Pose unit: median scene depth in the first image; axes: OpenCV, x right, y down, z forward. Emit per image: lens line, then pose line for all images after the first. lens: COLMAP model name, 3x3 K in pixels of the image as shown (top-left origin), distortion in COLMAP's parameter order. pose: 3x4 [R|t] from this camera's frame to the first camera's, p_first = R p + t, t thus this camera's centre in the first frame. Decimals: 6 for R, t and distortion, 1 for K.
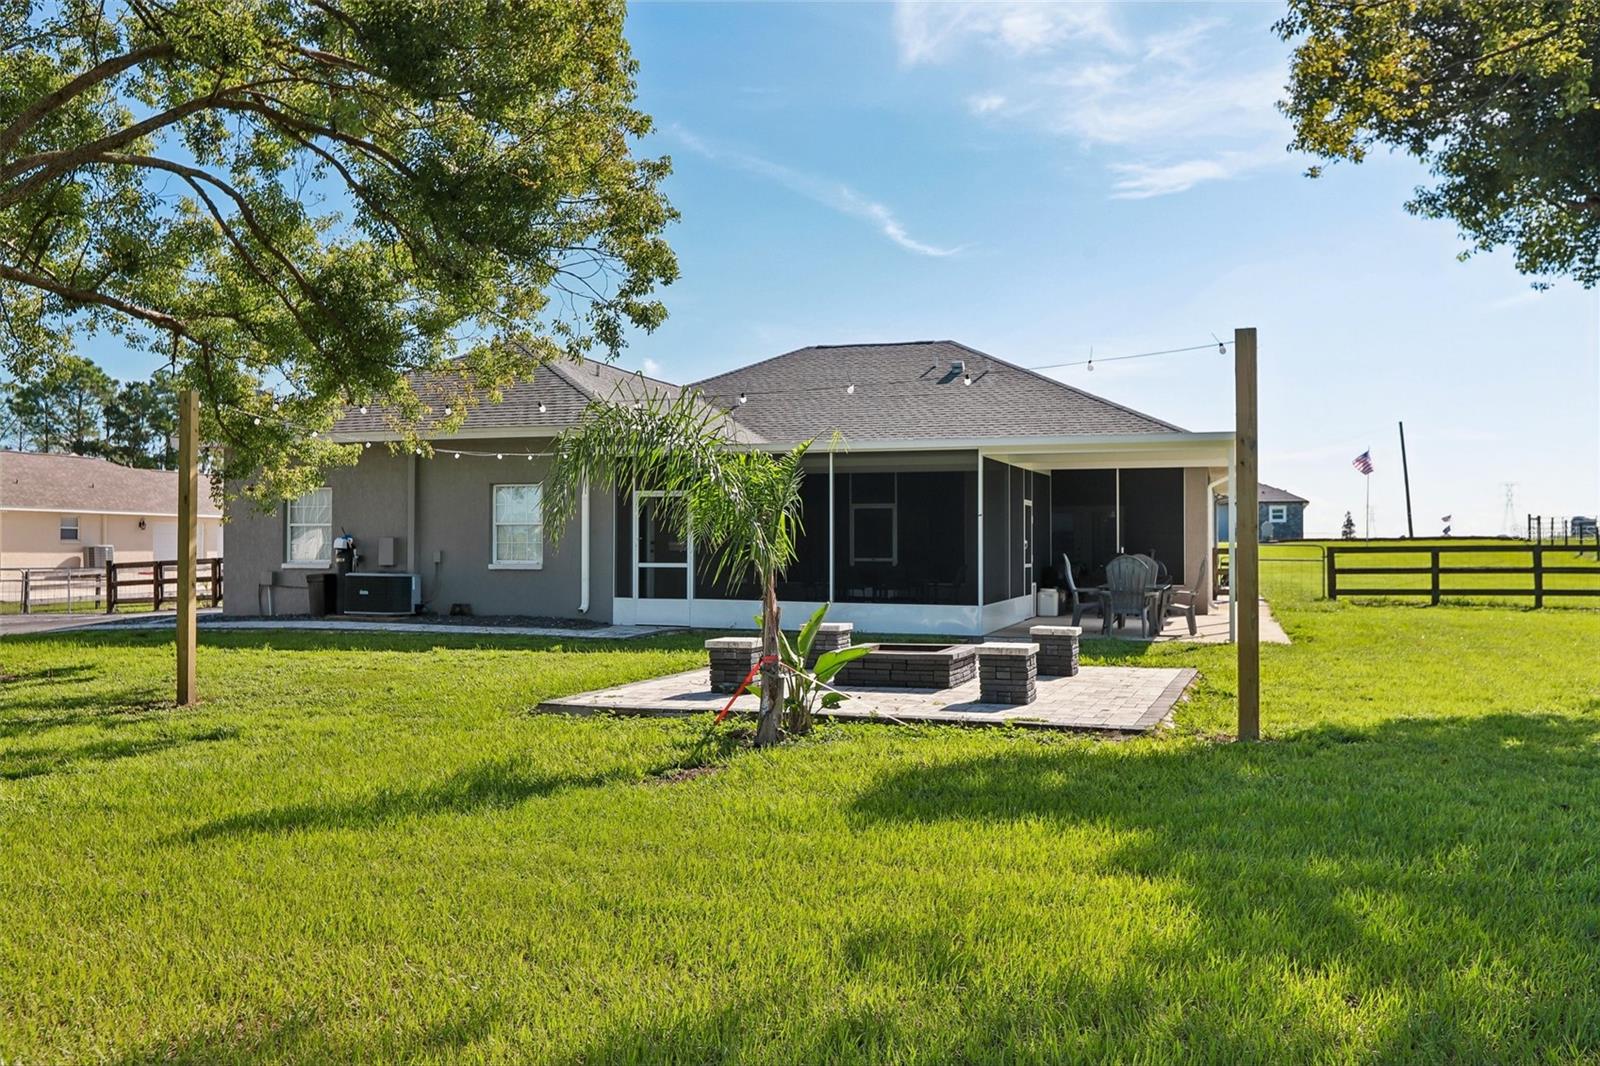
lens RADIAL K [[1421.3, 0, 806.0], [0, 1421.3, 528.1], [0, 0, 1]] dist [0.044736, 0.059870]
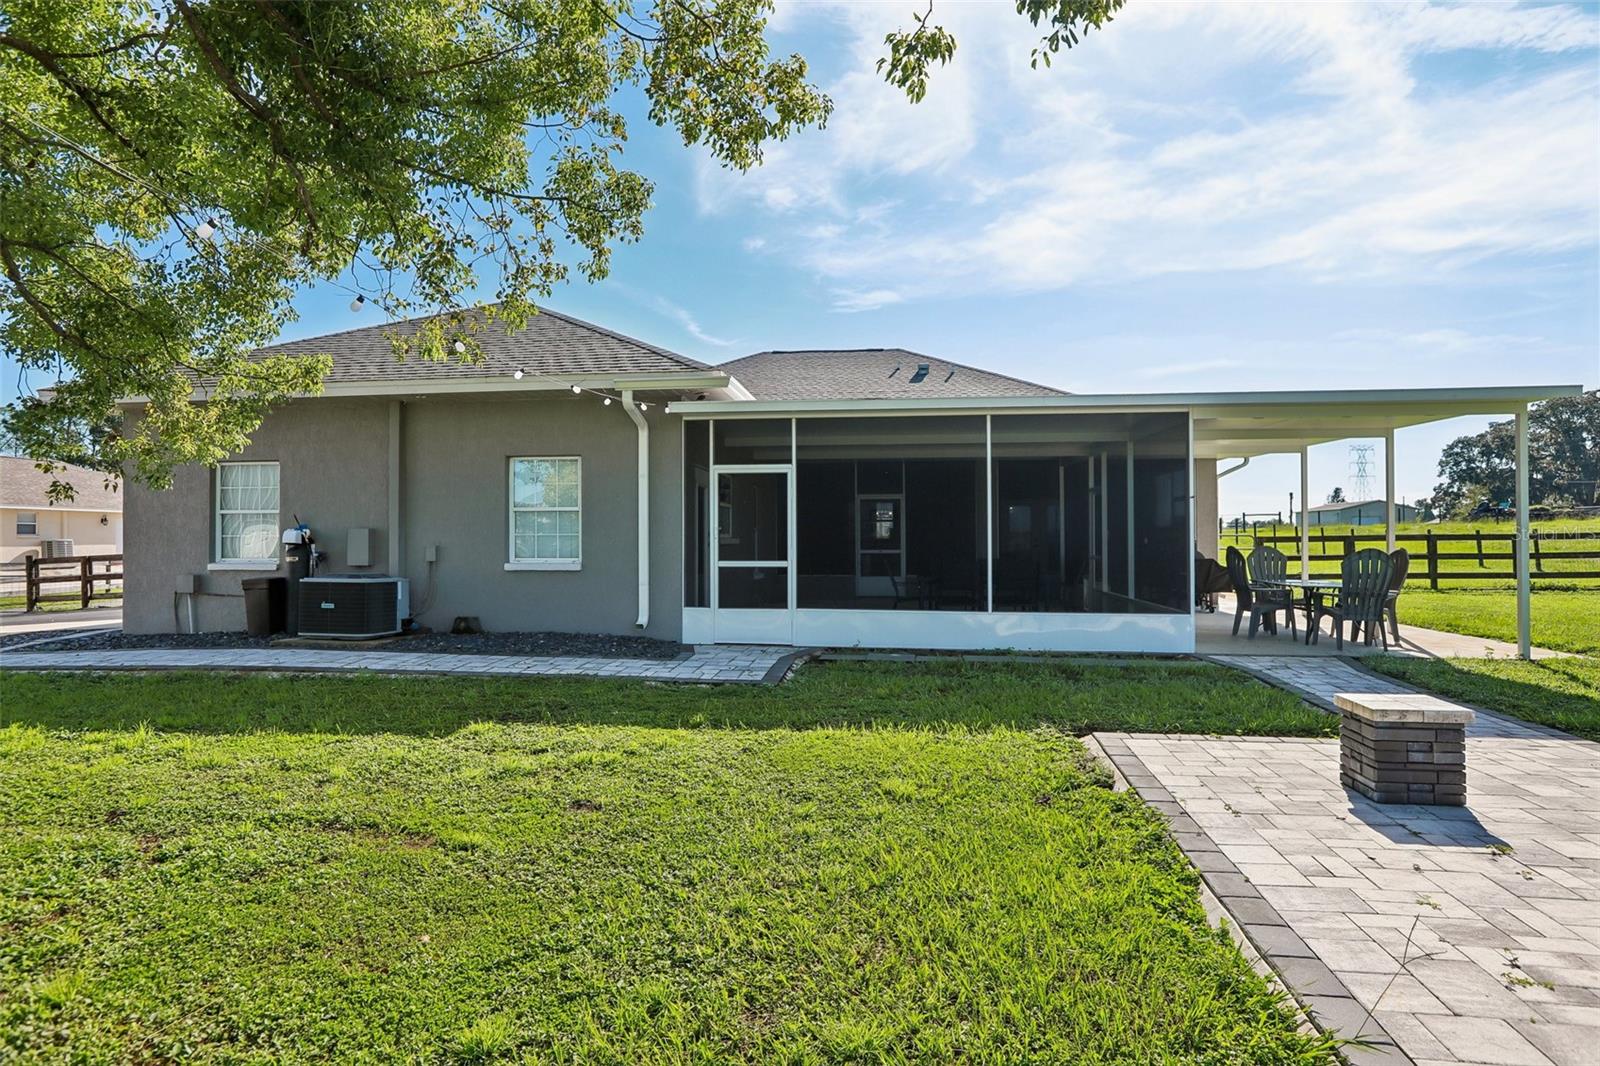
lens RADIAL K [[906.2, 0, 800.5], [0, 906.2, 542.7], [0, 0, 1]] dist [-0.017737, 0.013968]
pose [[0.980719, -0.004727, 0.195364, -0.172136], [0.001020, 0.999818, 0.019067, 0.005757], [-0.195418, -0.018500, 0.980545, 0.532011]]
